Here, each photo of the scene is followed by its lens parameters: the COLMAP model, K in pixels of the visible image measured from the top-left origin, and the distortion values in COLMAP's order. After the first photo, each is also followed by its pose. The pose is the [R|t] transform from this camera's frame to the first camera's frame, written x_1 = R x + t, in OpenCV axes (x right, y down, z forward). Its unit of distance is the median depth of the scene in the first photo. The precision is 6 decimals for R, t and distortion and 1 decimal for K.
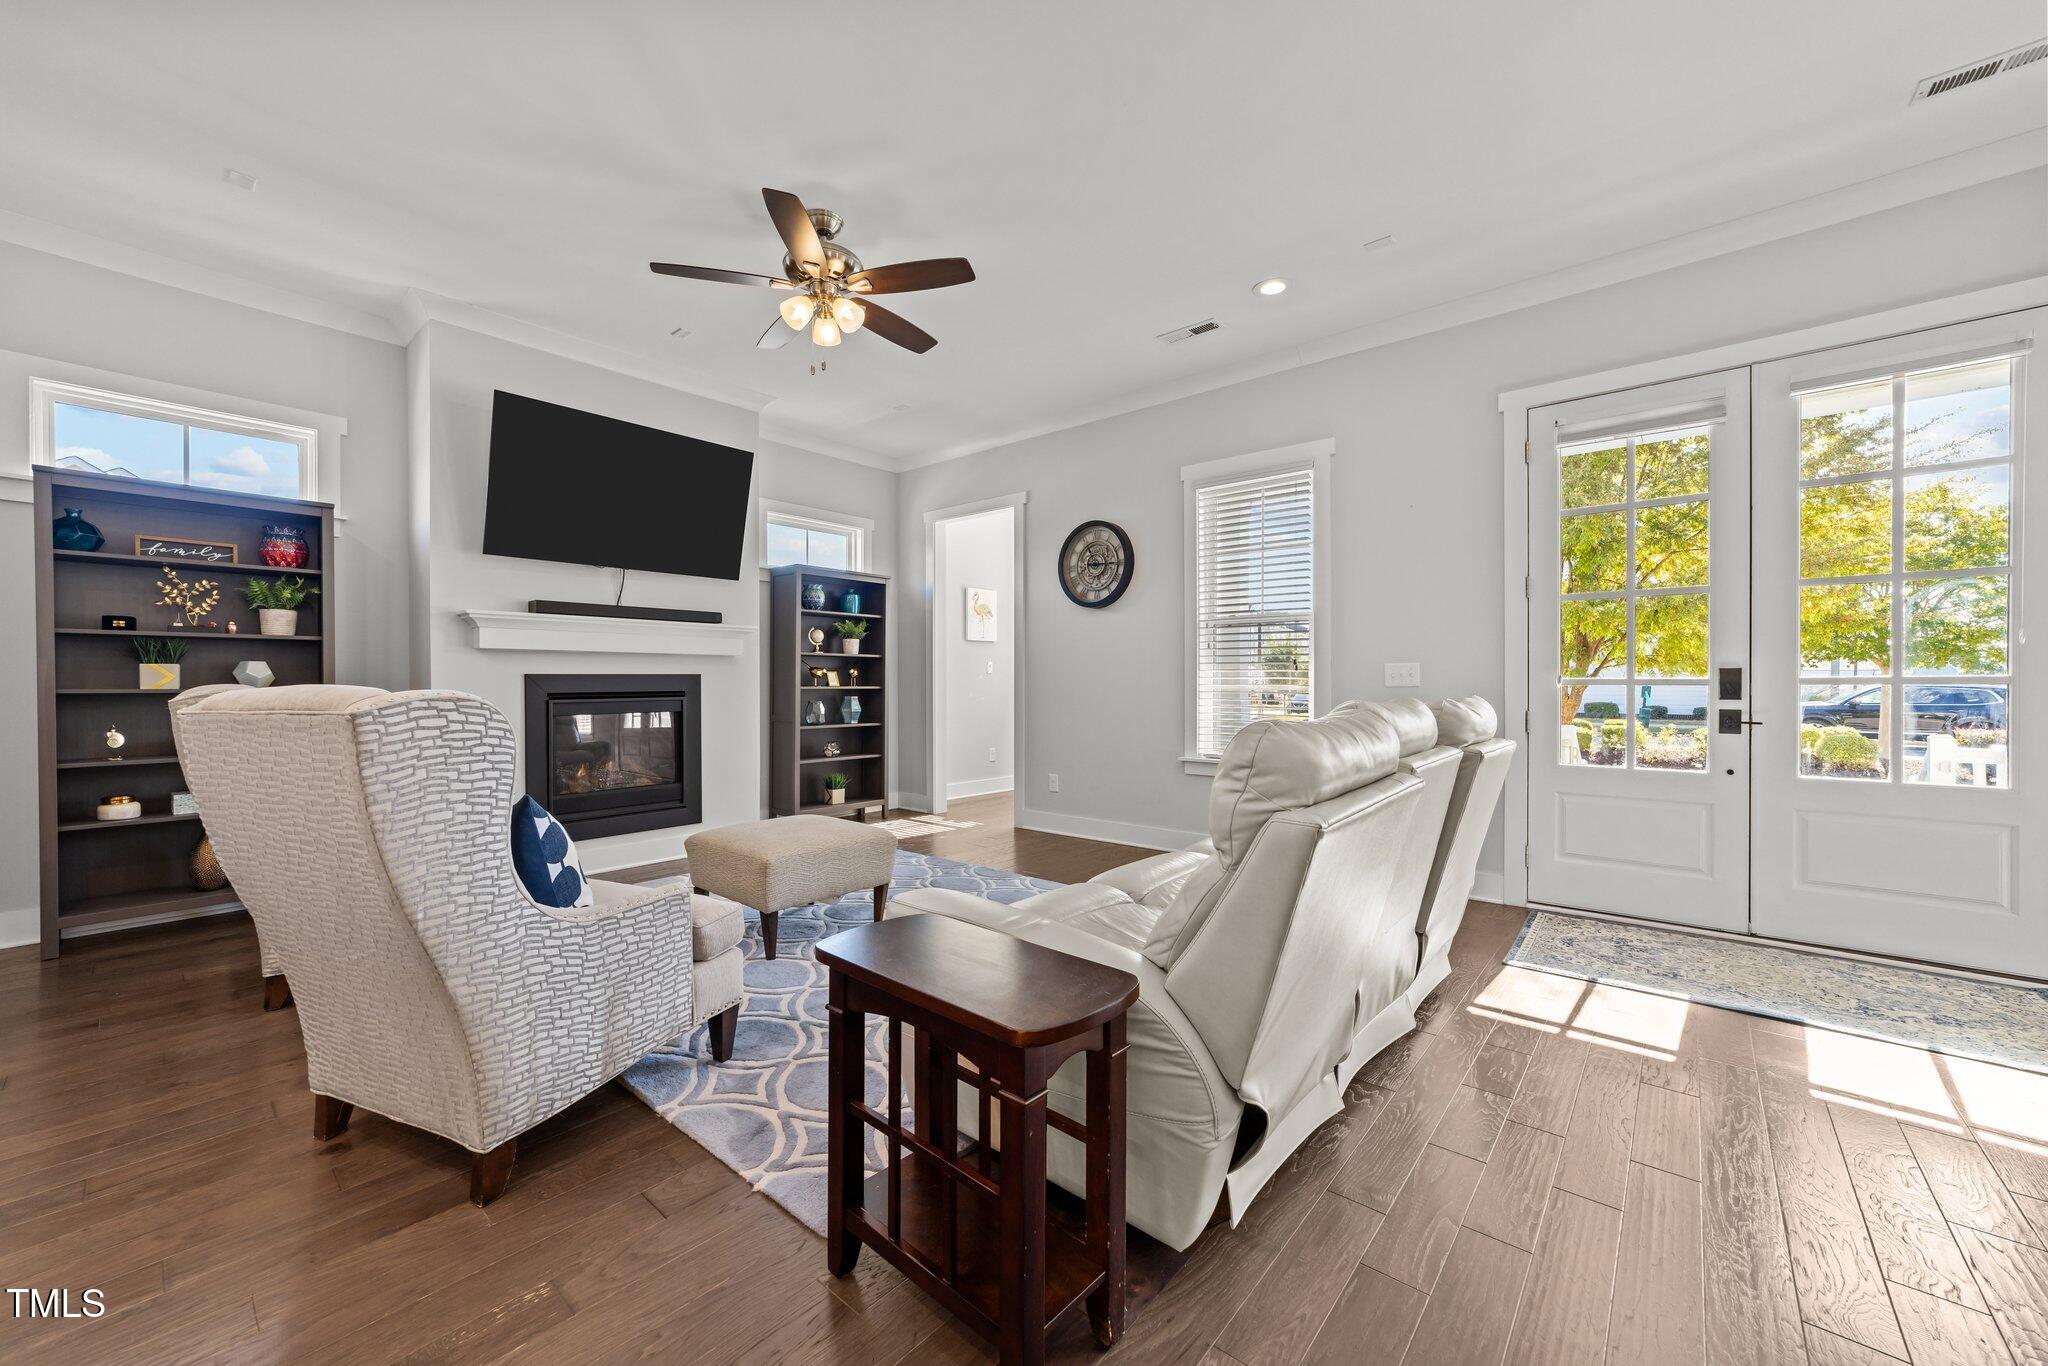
lens RADIAL K [[785.7, 0, 1027.9], [0, 785.7, 700.3], [0, 0, 1]] dist [0.000390, 0.000274]
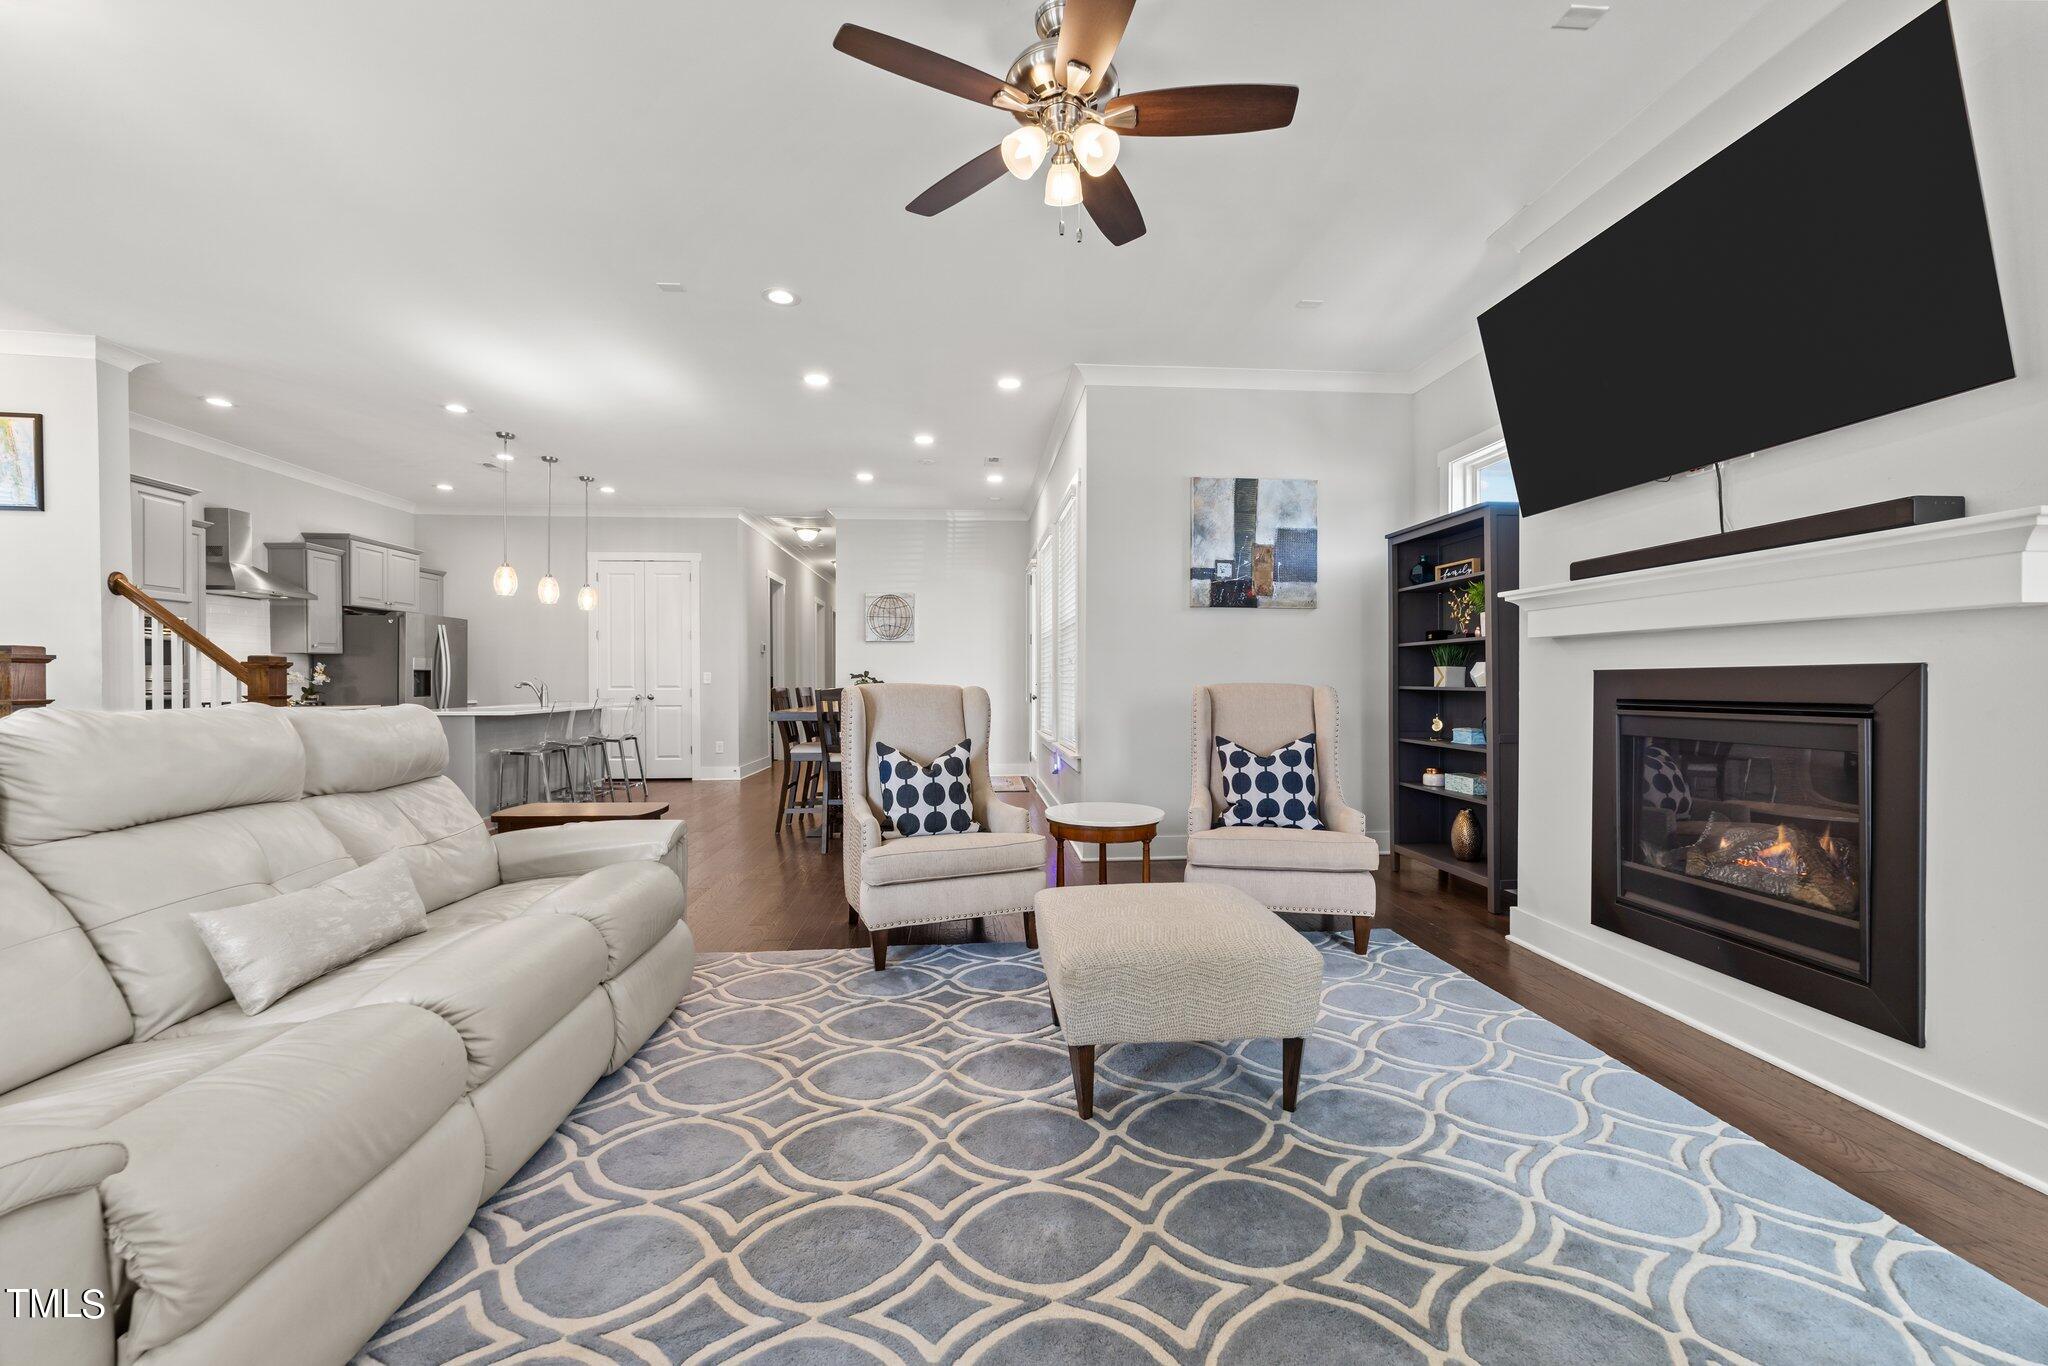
lens RADIAL K [[781.2, 0, 1024.0], [0, 781.2, 683.0], [0, 0, 1]] dist [-0.022367, 0.010103]
pose [[-0.693705, 0.004953, -0.720242, 0.174880], [-0.018109, 0.999540, 0.024315, -0.024006], [0.720031, 0.029911, -0.693297, 0.919593]]
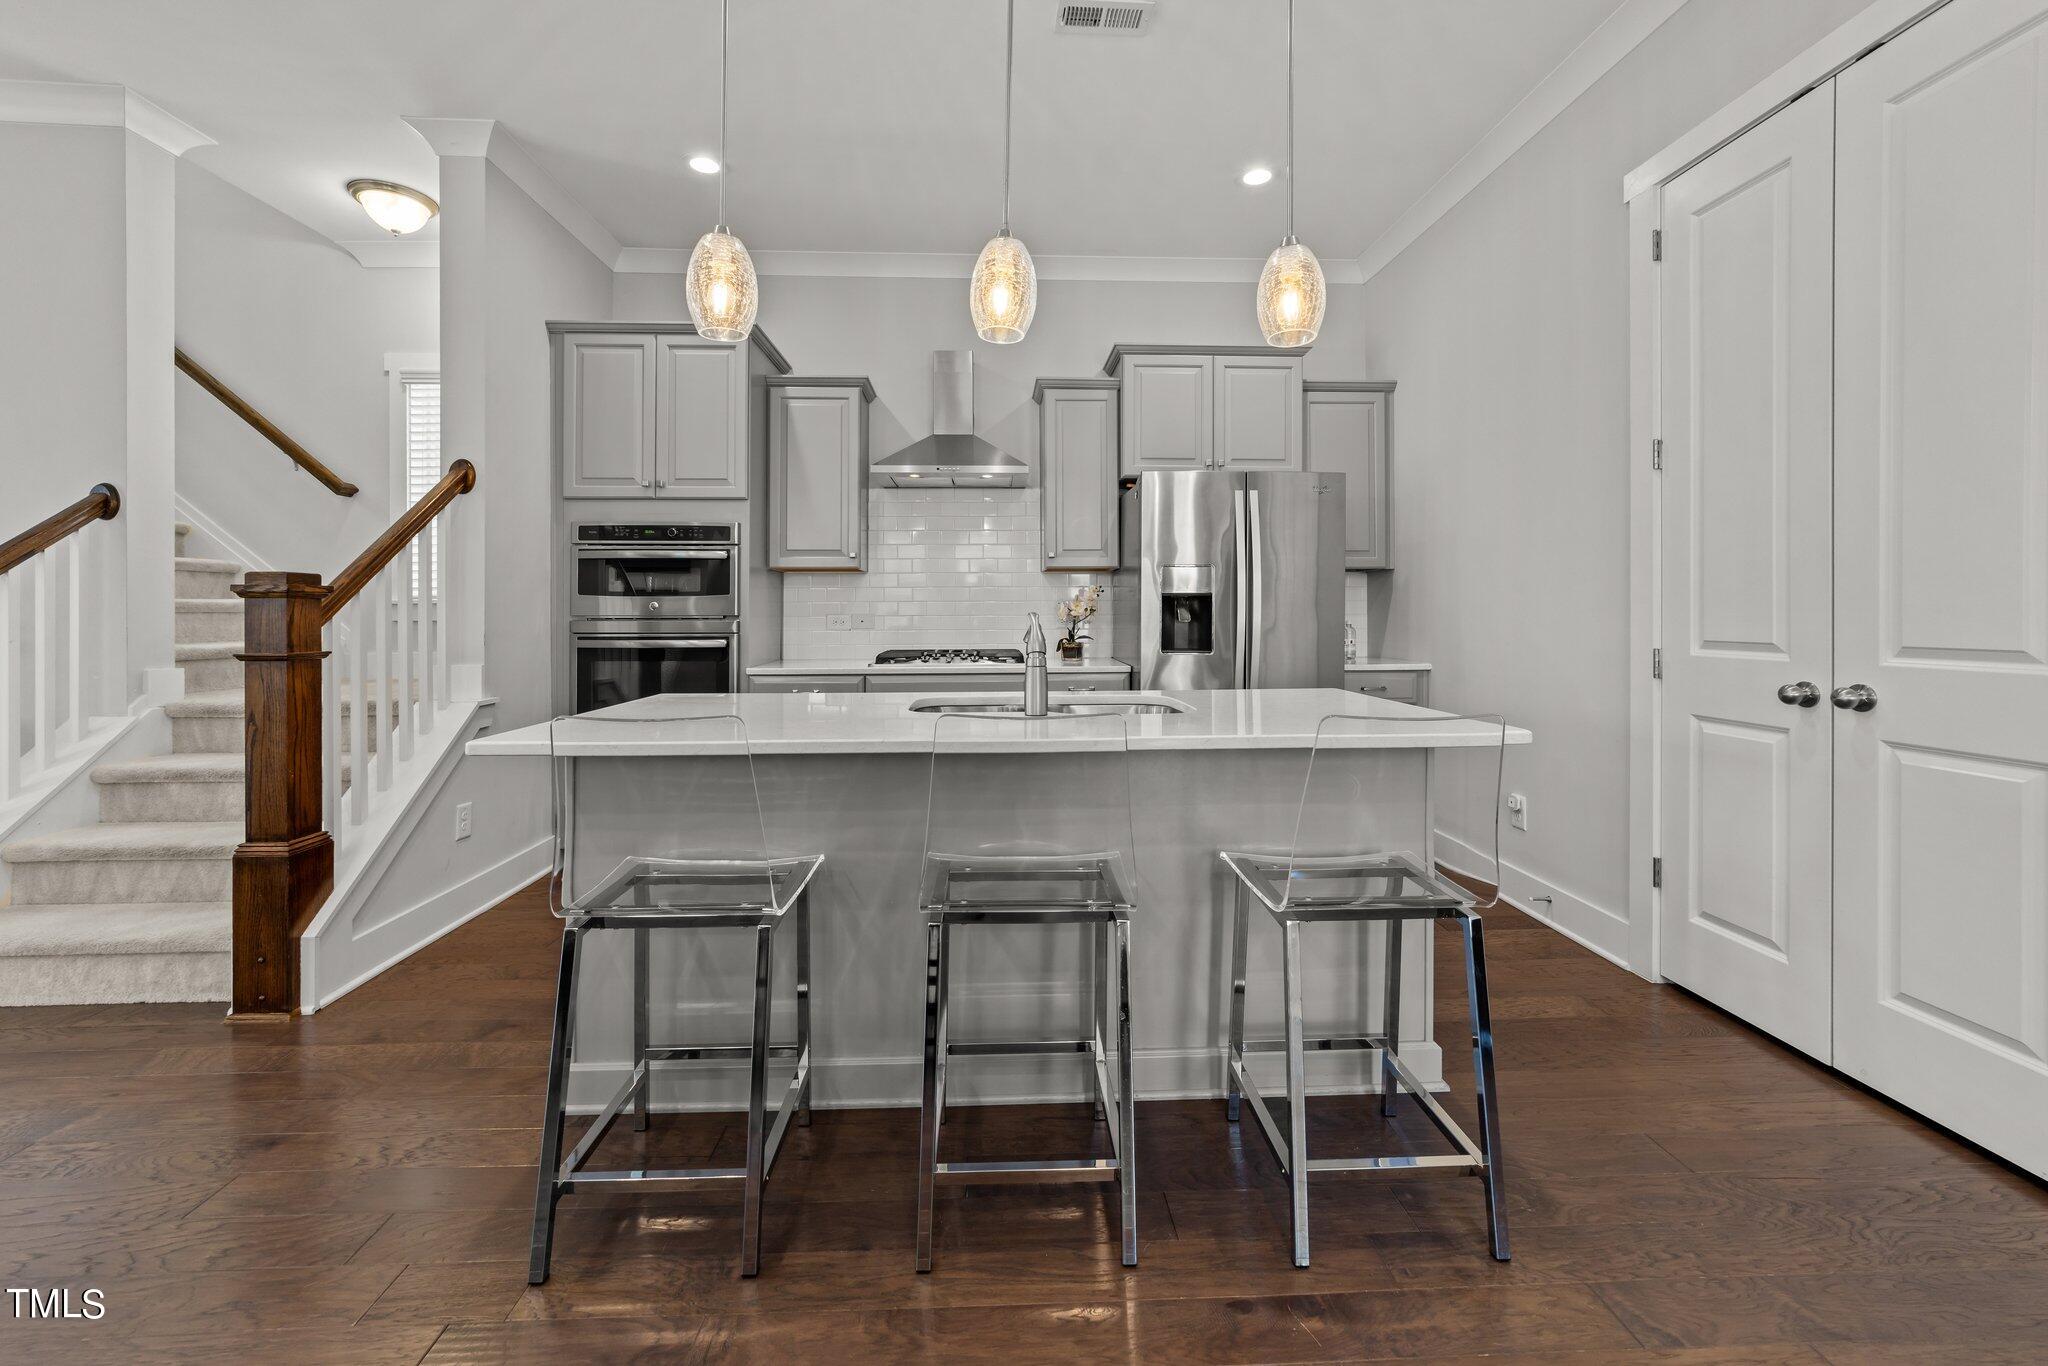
lens RADIAL K [[820.9, 0, 1024.0], [0, 820.9, 604.6], [0, 0, 1]] dist [-0.000721, 0.000128]
pose [[-0.686658, 0.010454, 0.726906, -0.473253], [0.024524, 0.999661, 0.008790, 0.005680], [-0.726567, 0.023862, -0.686681, -0.269066]]
